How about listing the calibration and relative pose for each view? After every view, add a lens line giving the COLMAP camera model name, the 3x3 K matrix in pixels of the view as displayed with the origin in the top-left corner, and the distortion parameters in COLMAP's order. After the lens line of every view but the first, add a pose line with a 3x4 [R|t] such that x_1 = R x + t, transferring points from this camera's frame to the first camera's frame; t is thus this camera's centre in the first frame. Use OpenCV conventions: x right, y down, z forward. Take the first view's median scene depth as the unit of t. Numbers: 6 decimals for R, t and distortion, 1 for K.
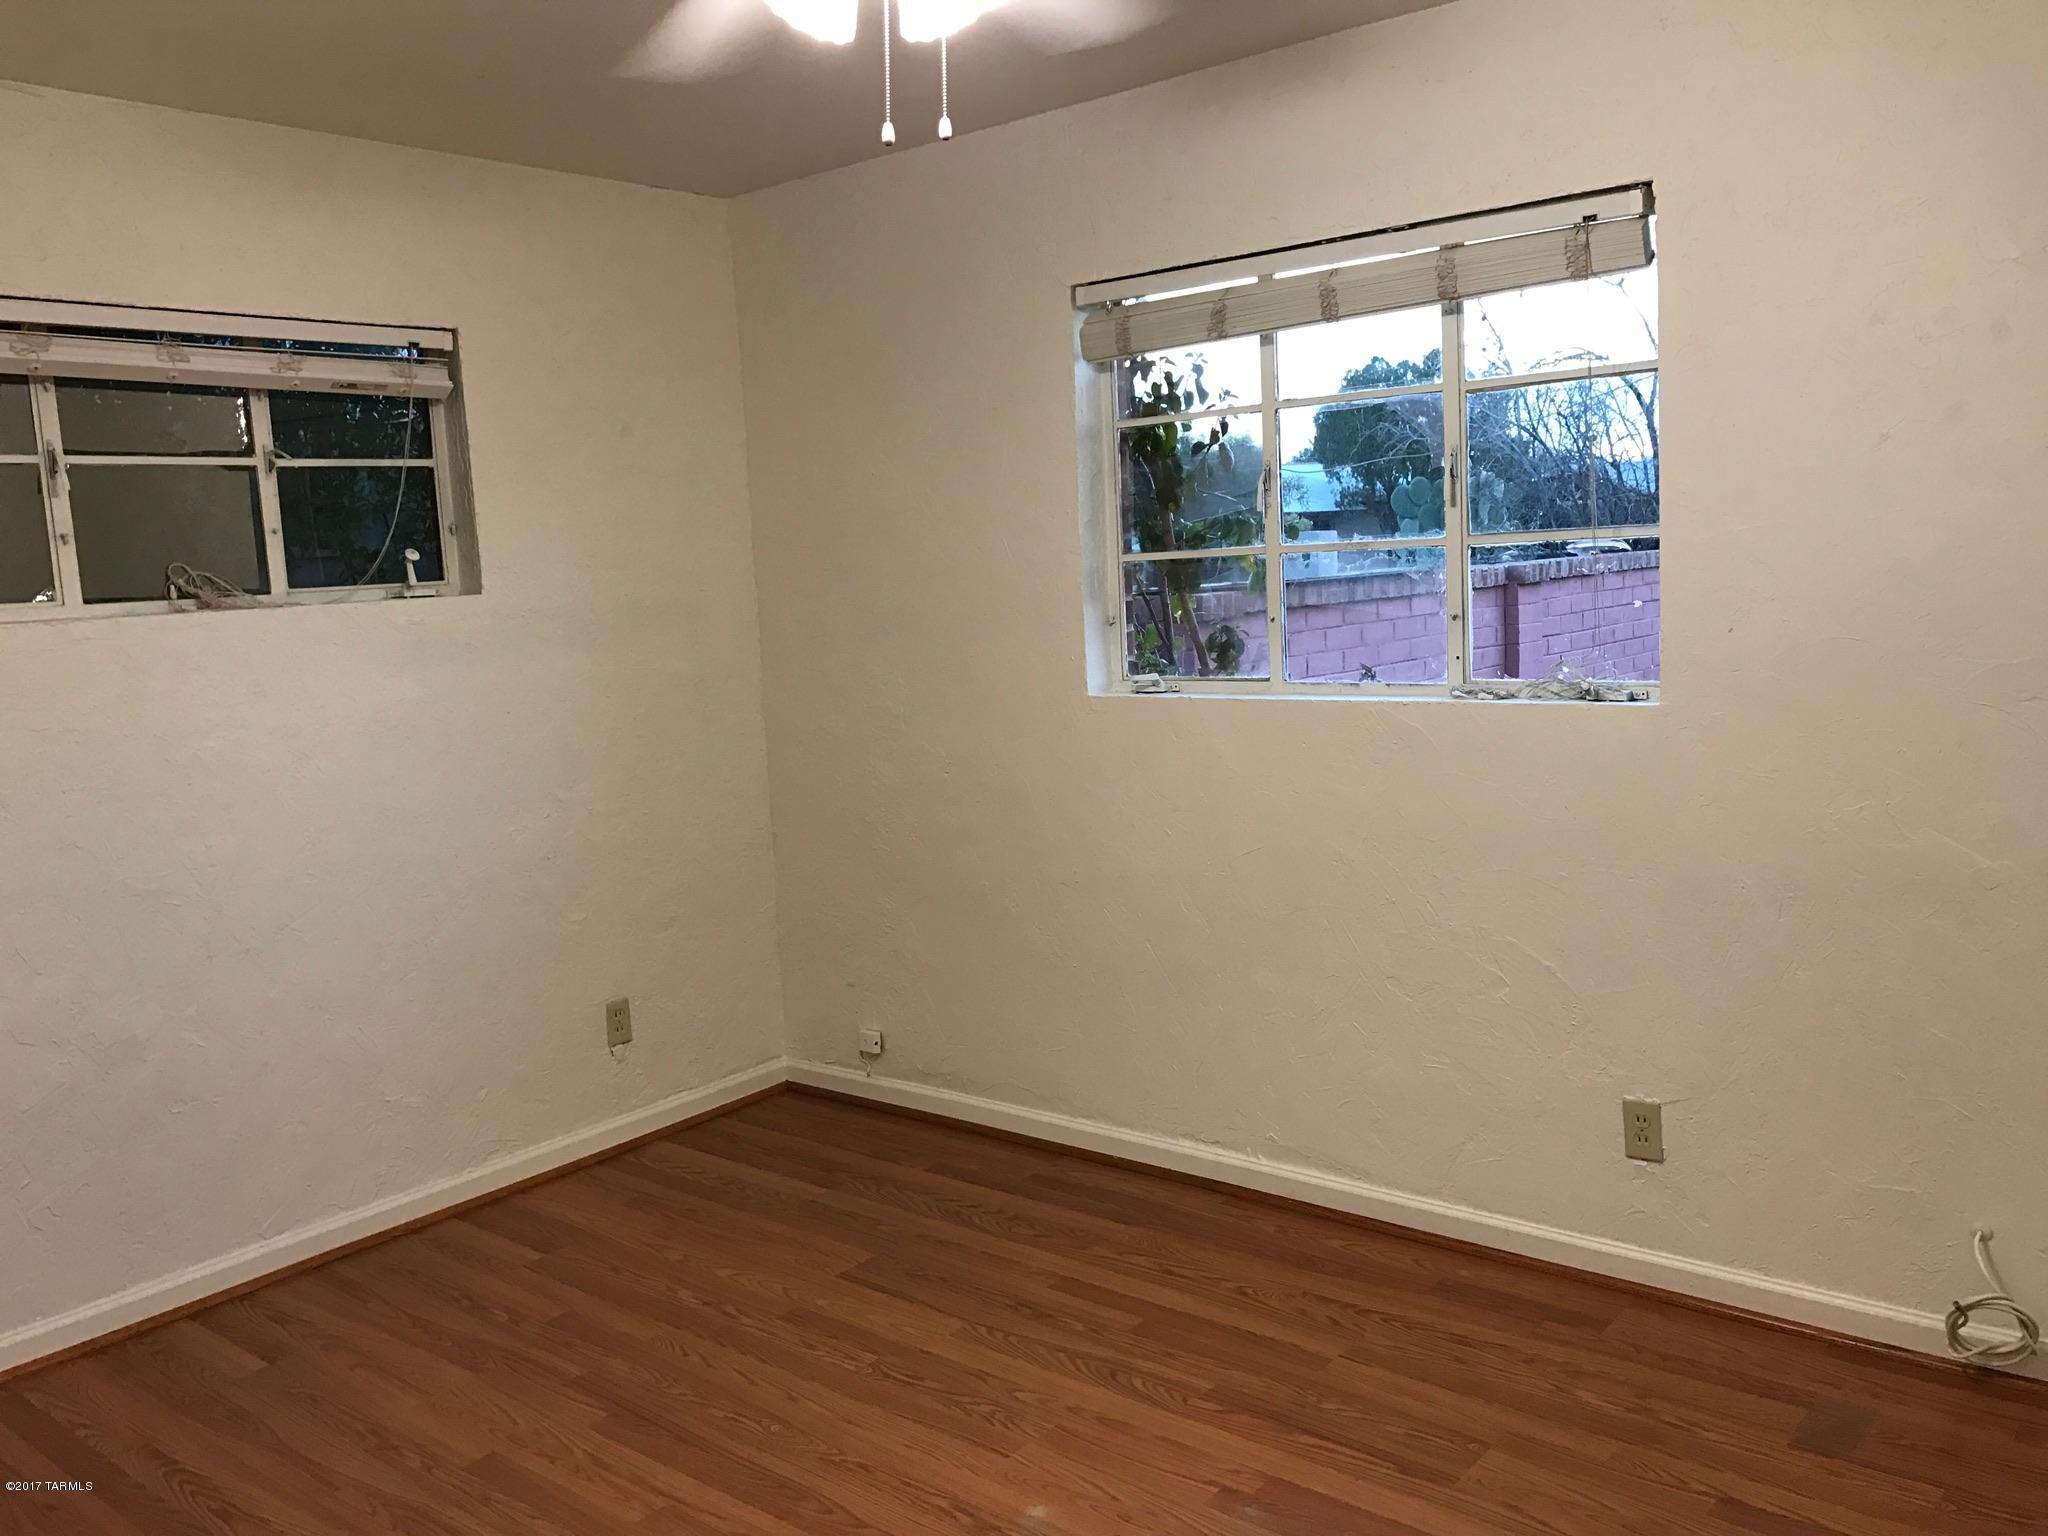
lens RADIAL K [[1665.7, 0, 1018.3], [0, 1665.7, 760.1], [0, 0, 1]] dist [0.033201, -0.045267]
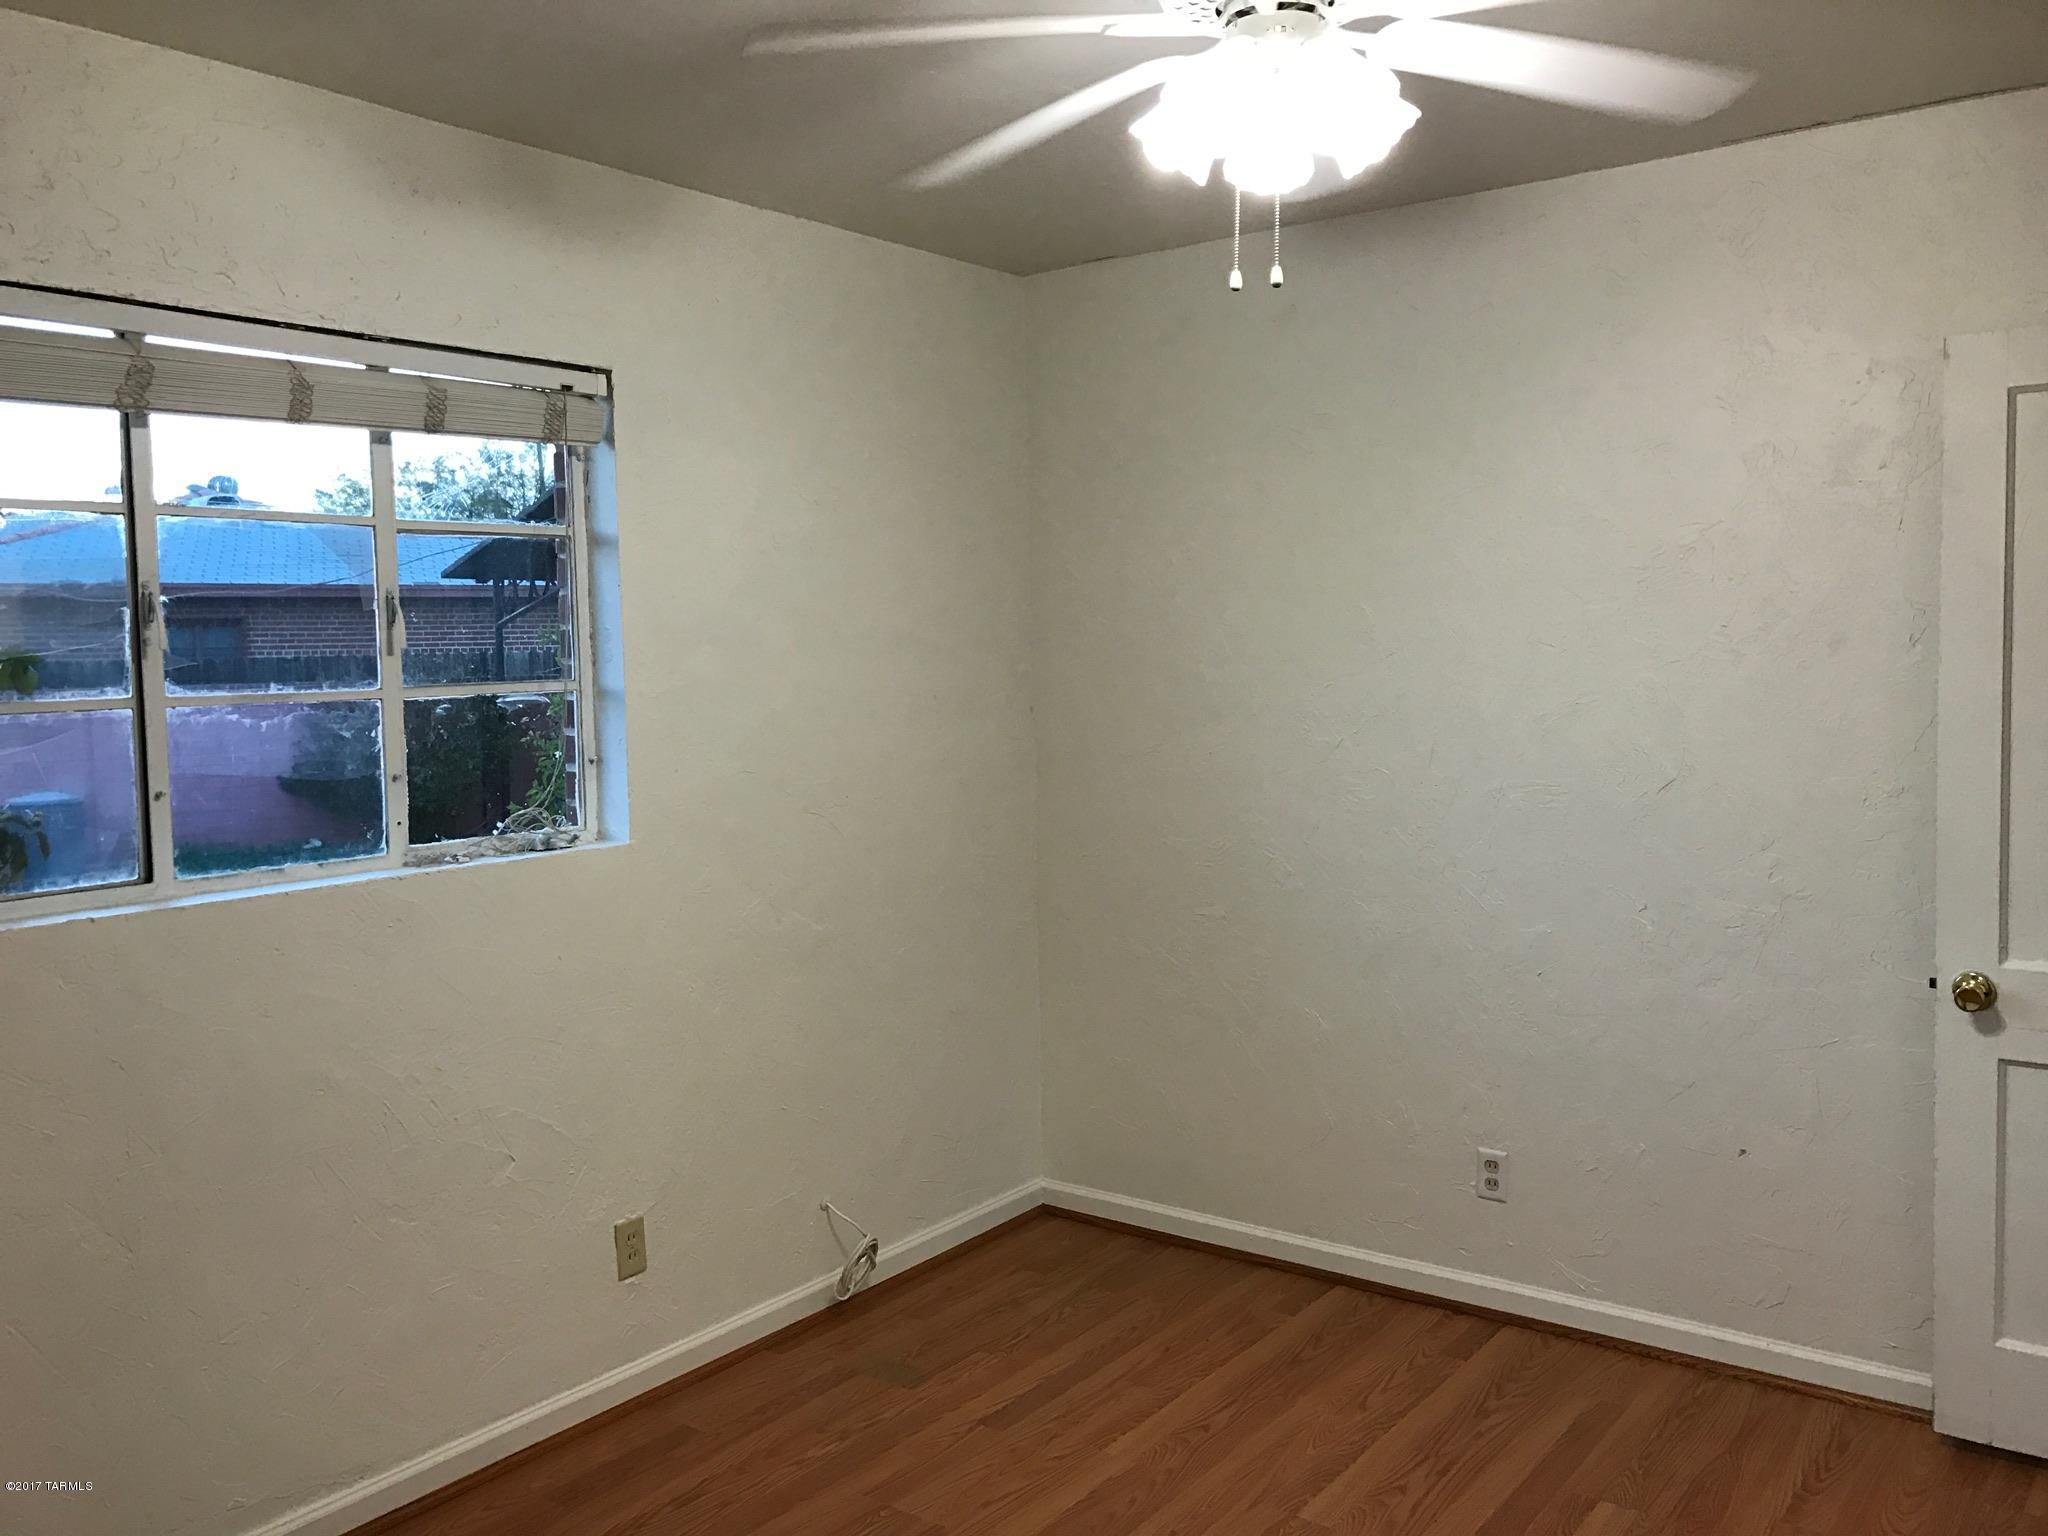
lens RADIAL K [[1665.7, 0, 1016.7], [0, 1665.7, 767.8], [0, 0, 1]] dist [0.033201, -0.045267]
pose [[-0.035397, -0.024919, 0.999063, -0.663105], [0.146076, 0.988823, 0.029839, -0.072036], [-0.988640, 0.146995, -0.031361, 0.726073]]
